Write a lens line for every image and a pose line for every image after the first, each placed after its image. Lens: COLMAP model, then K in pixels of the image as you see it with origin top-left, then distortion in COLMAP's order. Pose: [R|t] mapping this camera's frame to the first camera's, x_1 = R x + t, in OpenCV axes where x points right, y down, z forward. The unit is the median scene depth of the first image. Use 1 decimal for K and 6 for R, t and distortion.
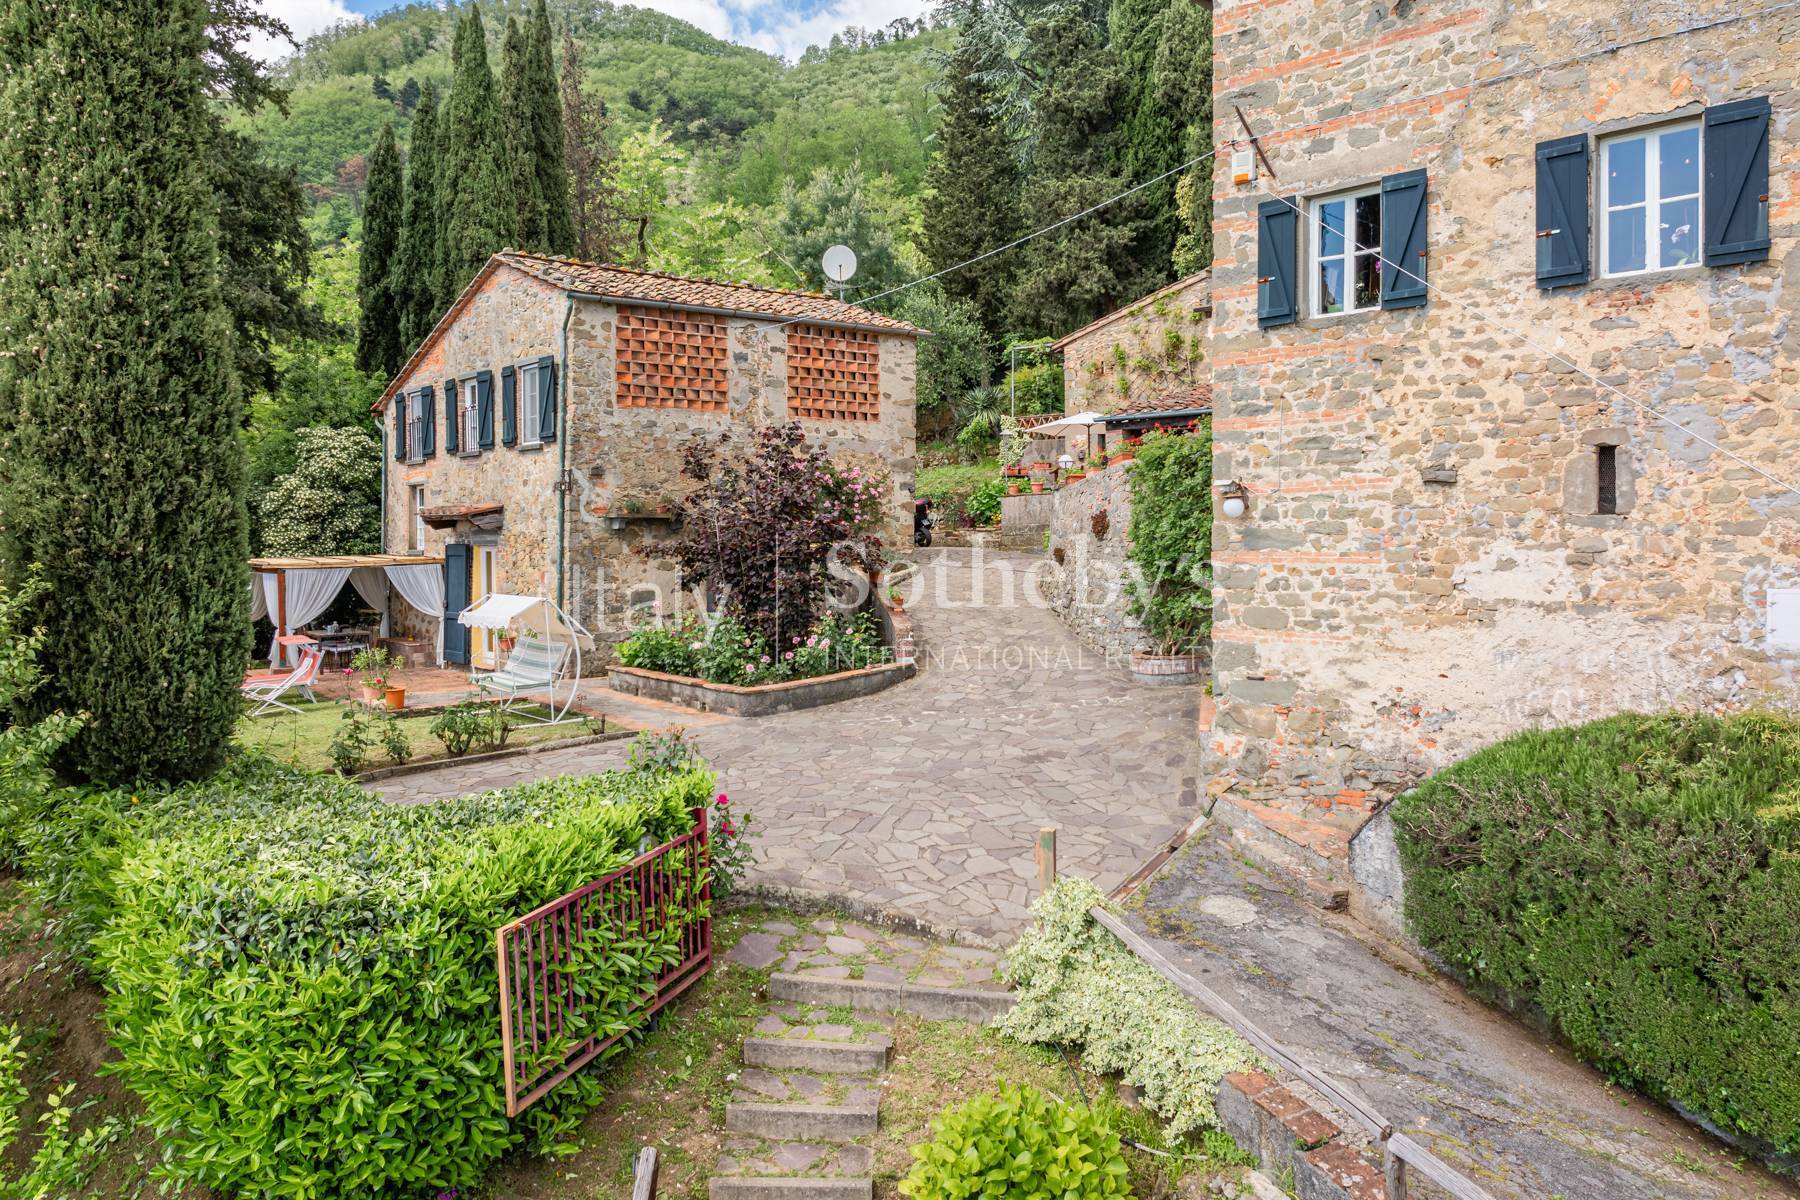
lens RADIAL K [[1677.3, 0, 903.0], [0, 1677.3, 640.1], [0, 0, 1]] dist [-0.037995, -0.014790]
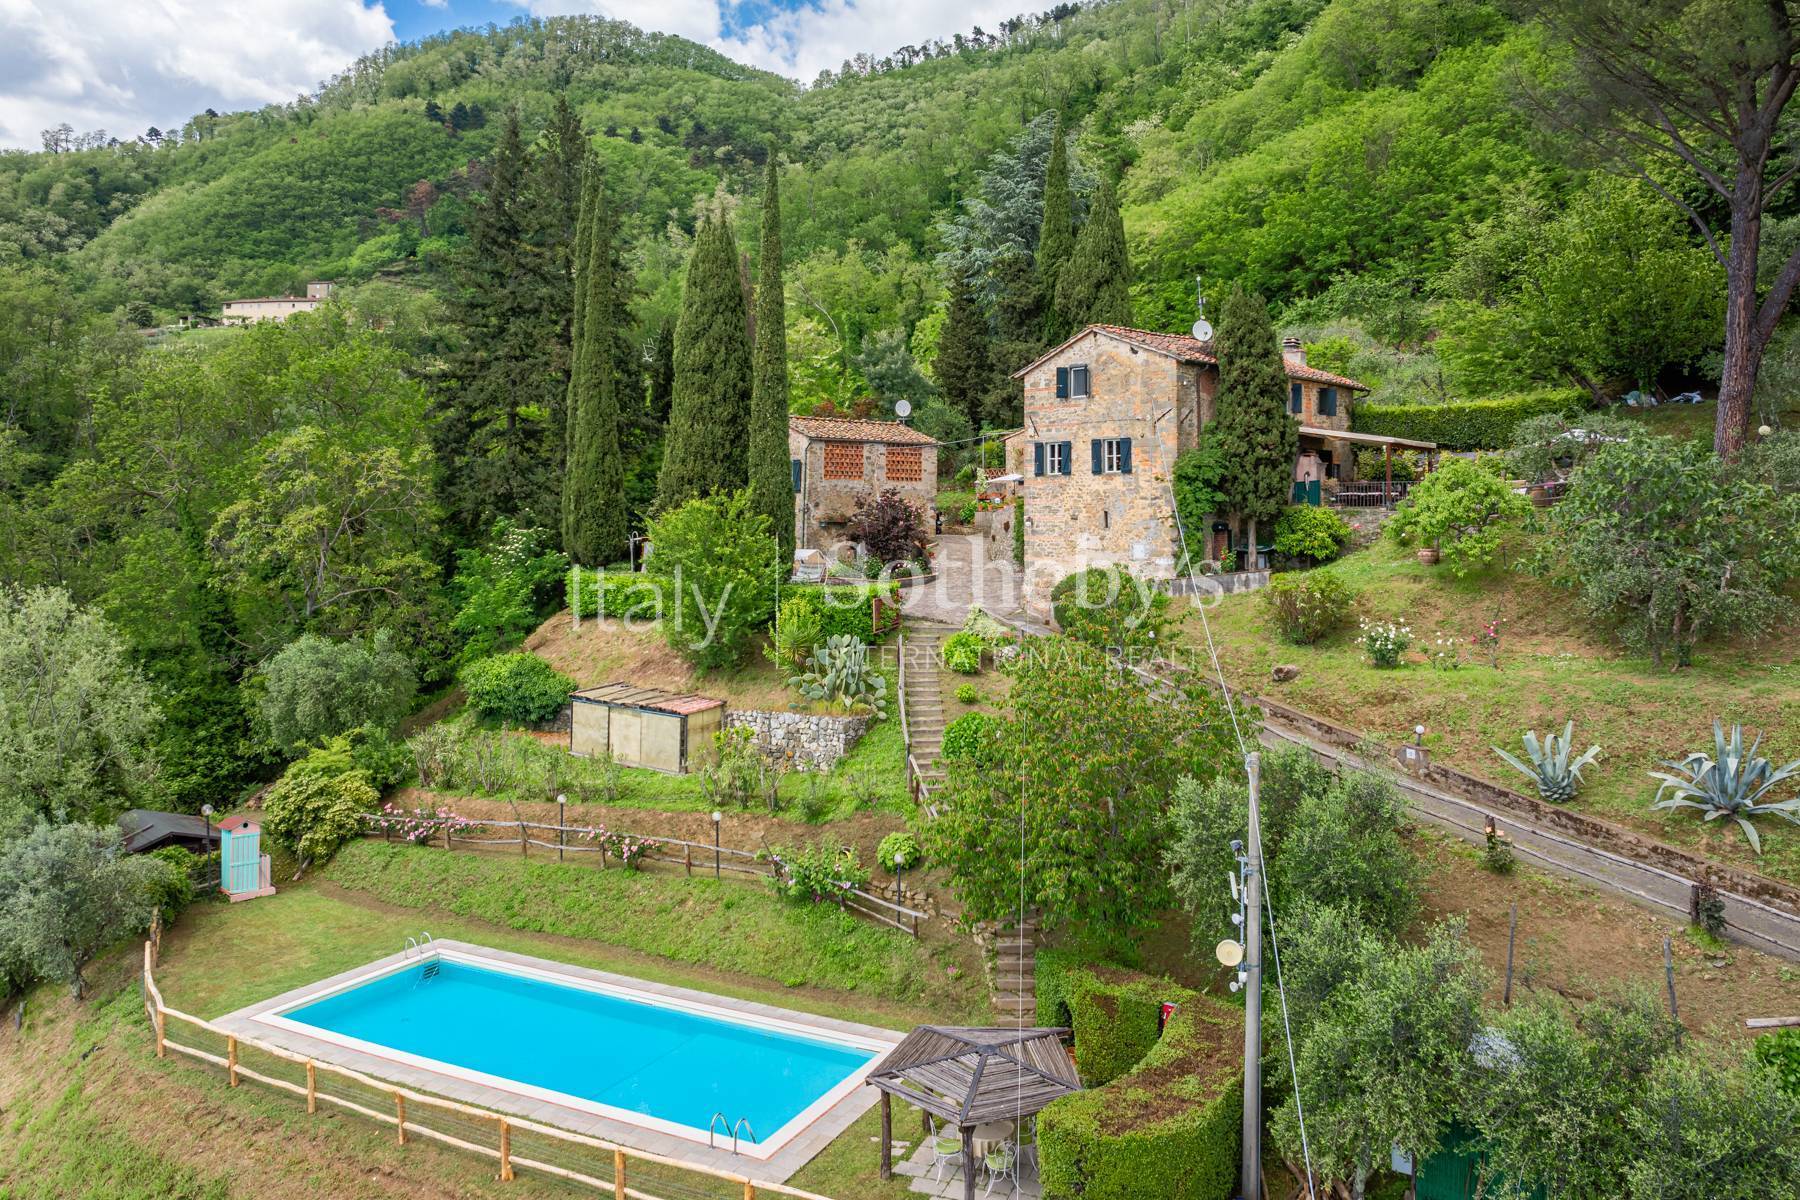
lens RADIAL K [[4245.4, 0, 900.0], [0, 4245.4, 600.0], [0, 0, 1]] dist [-0.427839, -0.060919]
pose [[0.999796, 0.009113, 0.018023, -0.177007], [-0.008376, 0.999143, -0.040544, 0.328994], [-0.018377, 0.040385, 0.999015, -5.835309]]
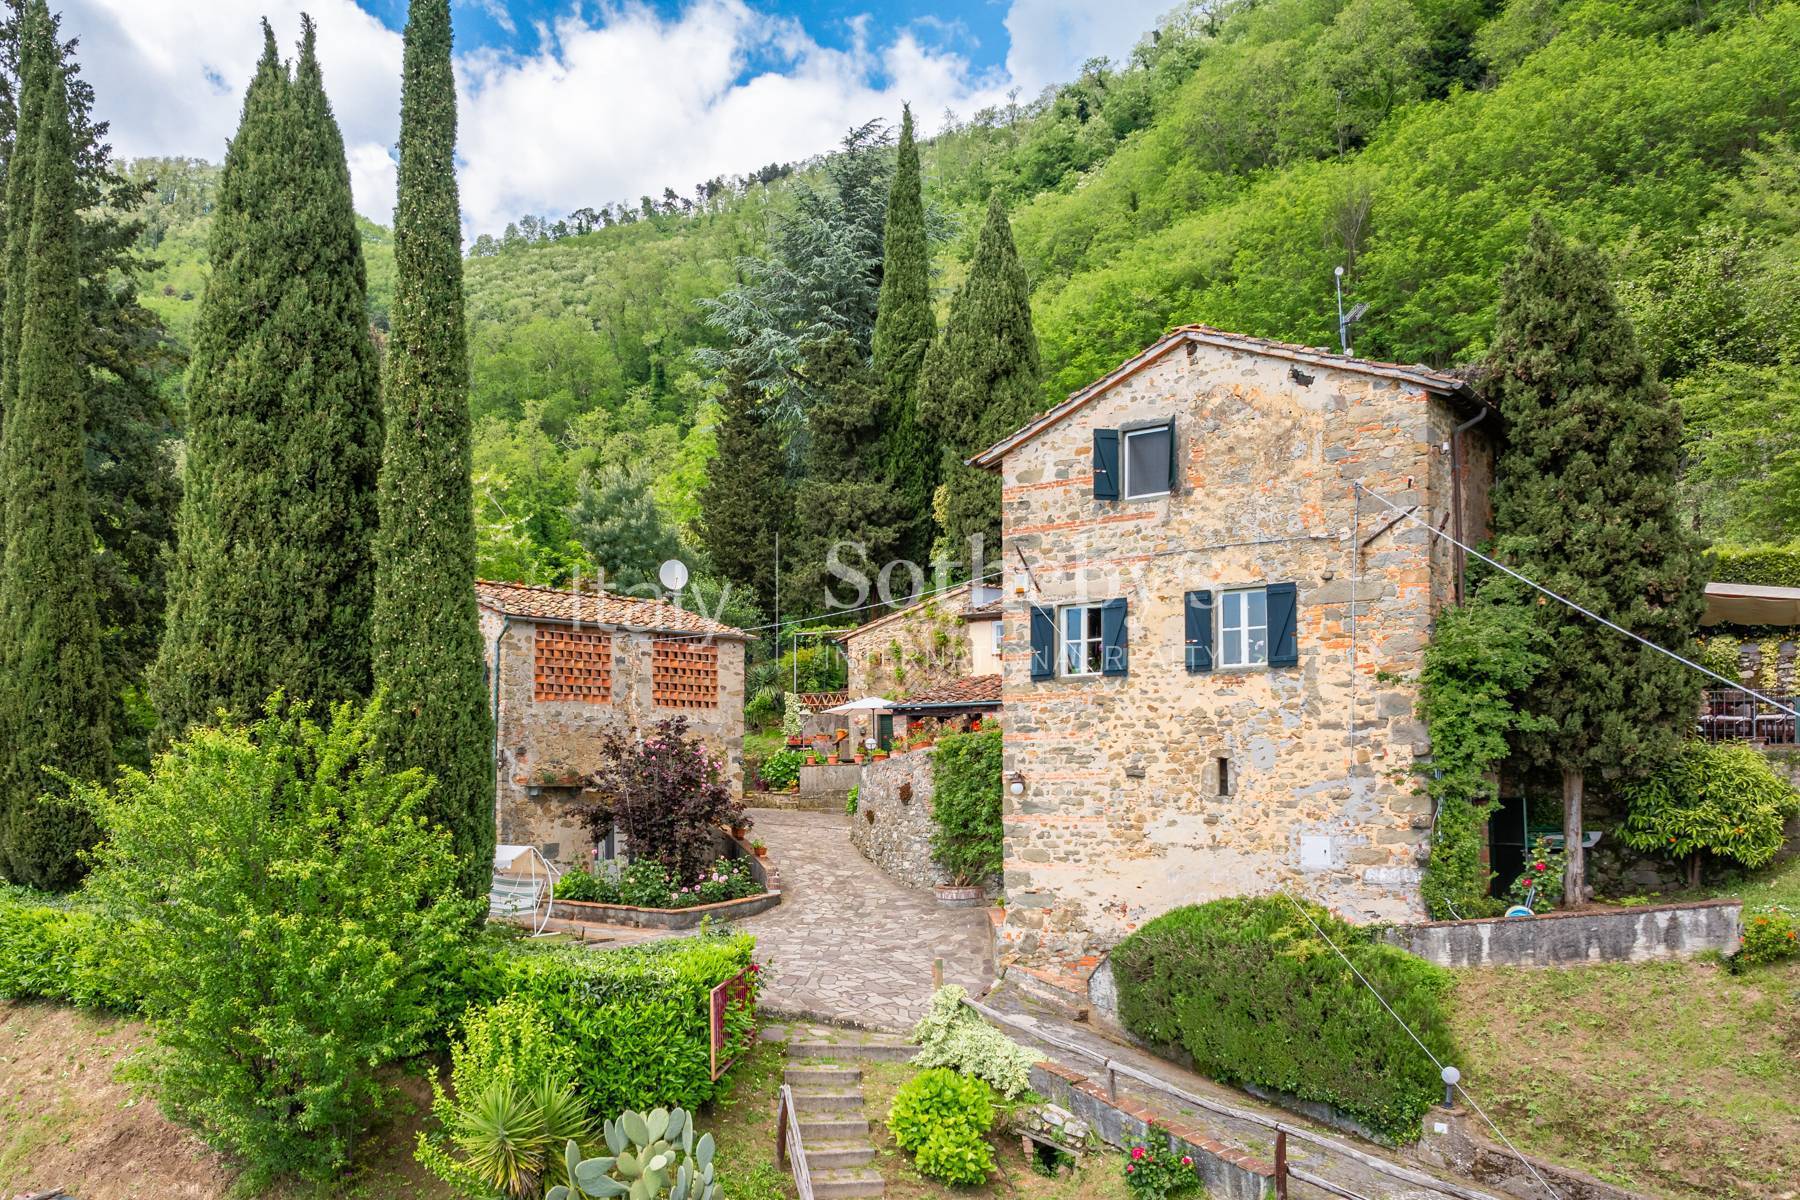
lens RADIAL K [[2391.2, 0, 900.5], [0, 2391.2, 831.6], [0, 0, 1]] dist [-0.060971, -0.094632]
pose [[0.982395, 0.000044, 0.186813, -0.248040], [0.007530, 0.999178, -0.039832, 0.039106], [-0.186661, 0.040537, 0.981588, -0.899733]]
